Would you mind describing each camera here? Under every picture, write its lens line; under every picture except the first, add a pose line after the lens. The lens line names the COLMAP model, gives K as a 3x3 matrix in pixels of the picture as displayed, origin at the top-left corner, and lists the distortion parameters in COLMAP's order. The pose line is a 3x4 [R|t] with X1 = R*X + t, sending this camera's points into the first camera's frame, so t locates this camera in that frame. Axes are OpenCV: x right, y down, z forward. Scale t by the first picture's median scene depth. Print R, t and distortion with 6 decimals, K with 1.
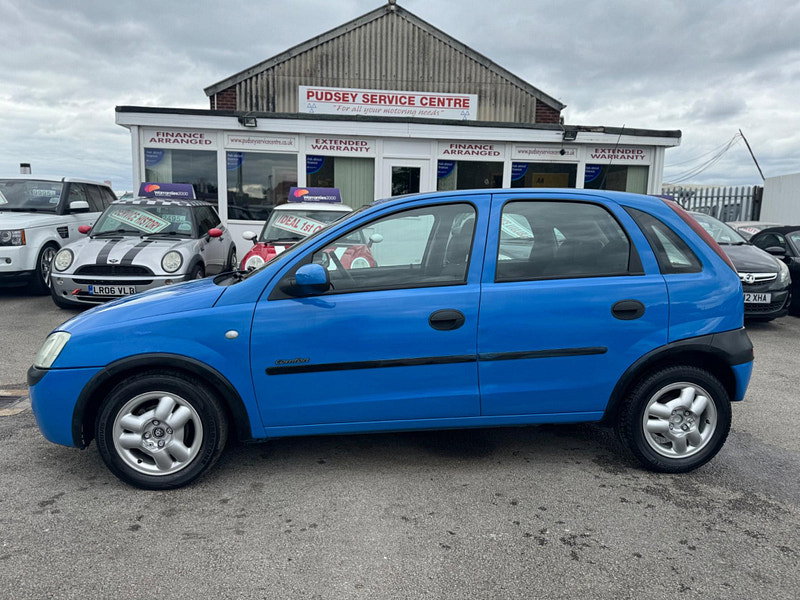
lens RADIAL K [[551.3, 0, 400.0], [0, 551.3, 300.0], [0, 0, 1]] dist [0.104772, -0.156756]
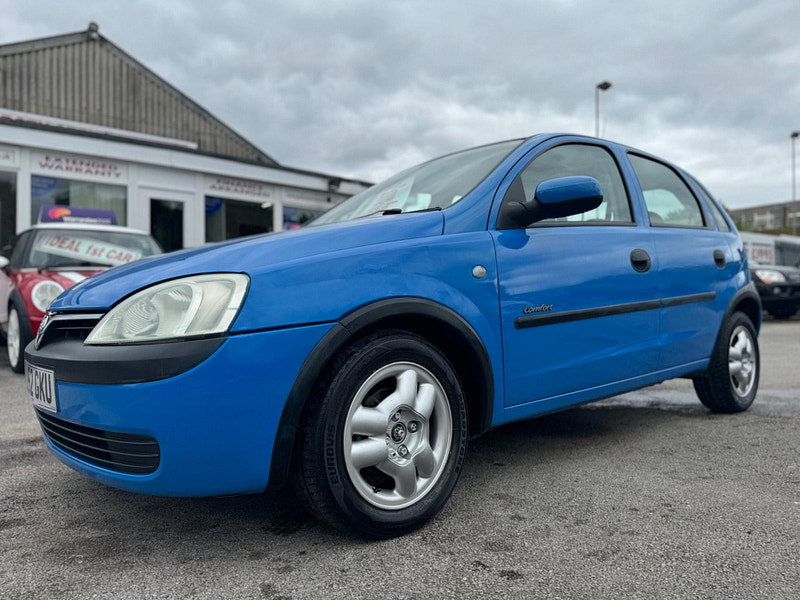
lens RADIAL K [[559.6, 0, 395.7], [0, 559.6, 300.4], [0, 0, 1]] dist [0.003383, -0.005565]
pose [[0.828992, -0.023555, 0.558765, -0.184734], [0.097858, 0.989808, -0.103457, 0.037880], [-0.550633, 0.140444, 0.822848, 0.117980]]
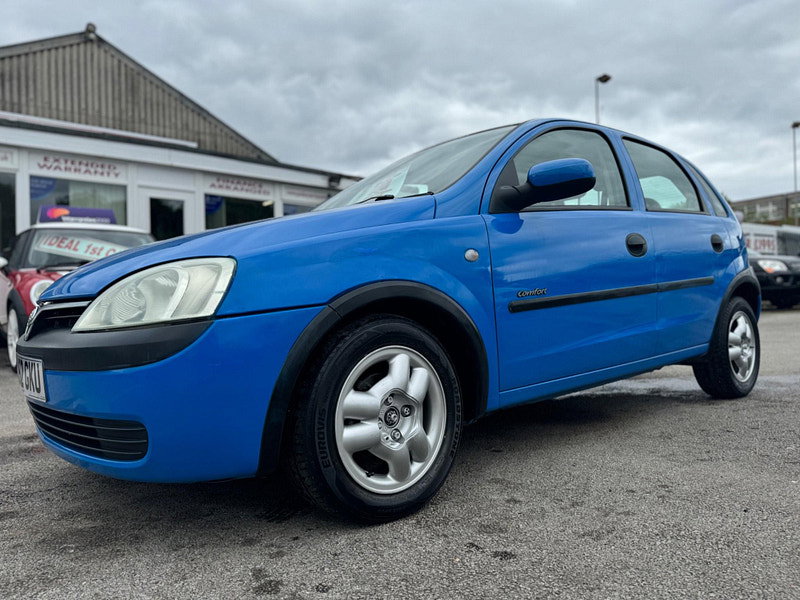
lens RADIAL K [[559.2, 0, 400.0], [0, 559.2, 300.0], [0, 0, 1]] dist [0.004325, -0.006061]
pose [[0.828306, -0.039288, 0.558896, -0.181296], [0.114564, 0.988338, -0.100314, 0.041825], [-0.548437, 0.147120, 0.823148, 0.117671]]
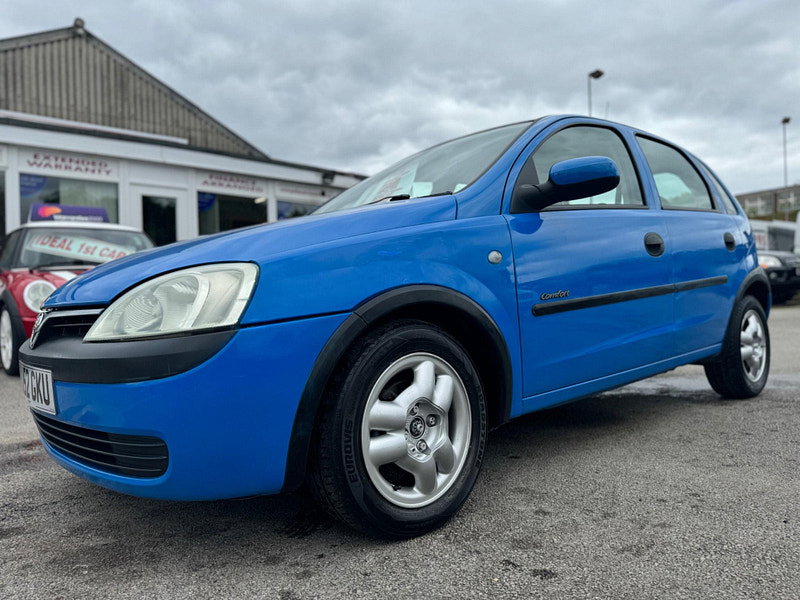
lens RADIAL K [[560.2, 0, 397.4], [0, 560.2, 298.1], [0, 0, 1]] dist [0.002542, -0.005037]
pose [[0.820928, -0.045237, 0.569237, -0.185221], [0.120801, 0.988054, -0.095694, 0.038056], [-0.558108, 0.147322, 0.816586, 0.126738]]
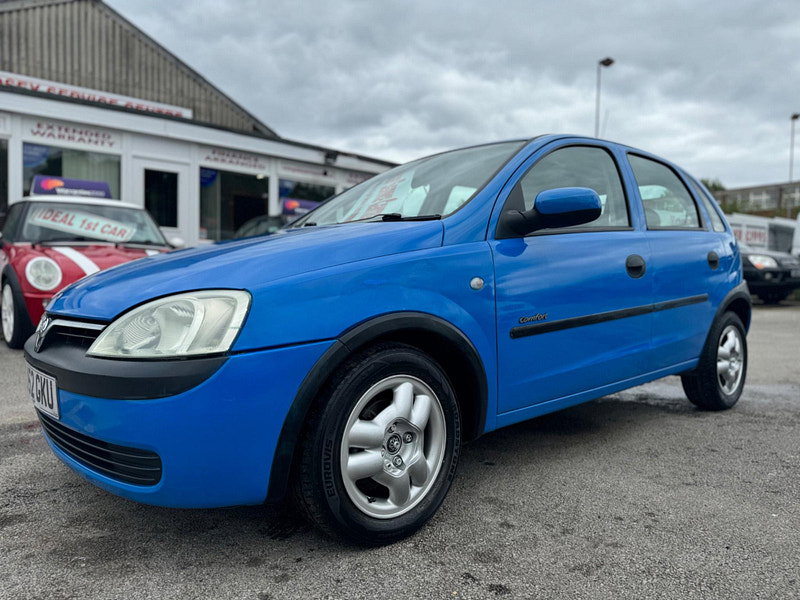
lens RADIAL K [[559.5, 0, 395.7], [0, 559.5, 298.4], [0, 0, 1]] dist [0.000980, -0.001834]
pose [[0.823136, -0.031548, 0.566967, -0.186605], [0.074654, 0.995801, -0.052974, 0.026290], [-0.562915, 0.085931, 0.822036, 0.115845]]
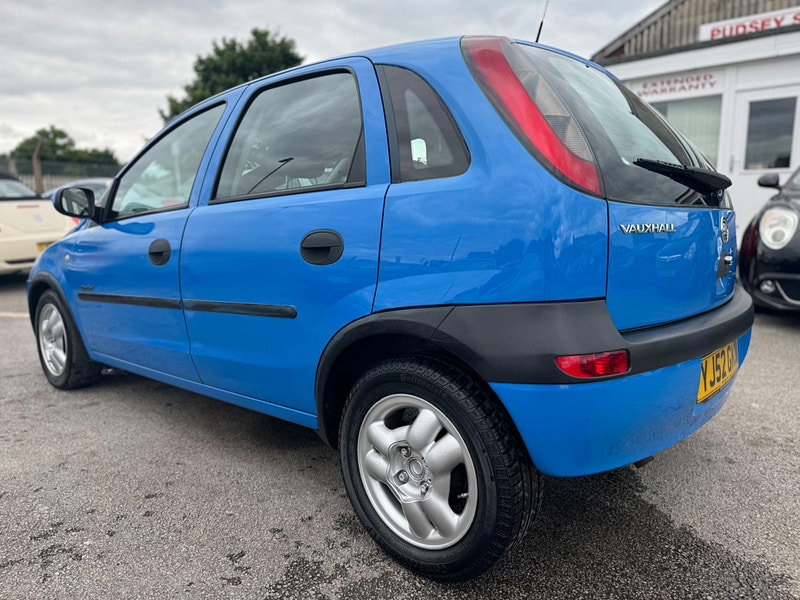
lens RADIAL K [[560.2, 0, 397.4], [0, 560.2, 298.1], [0, 0, 1]] dist [0.002542, -0.005037]
pose [[0.684246, 0.087387, -0.723996, 0.224368], [-0.071456, 0.996051, 0.052691, 0.008542], [0.725742, 0.015680, 0.687788, 0.169862]]
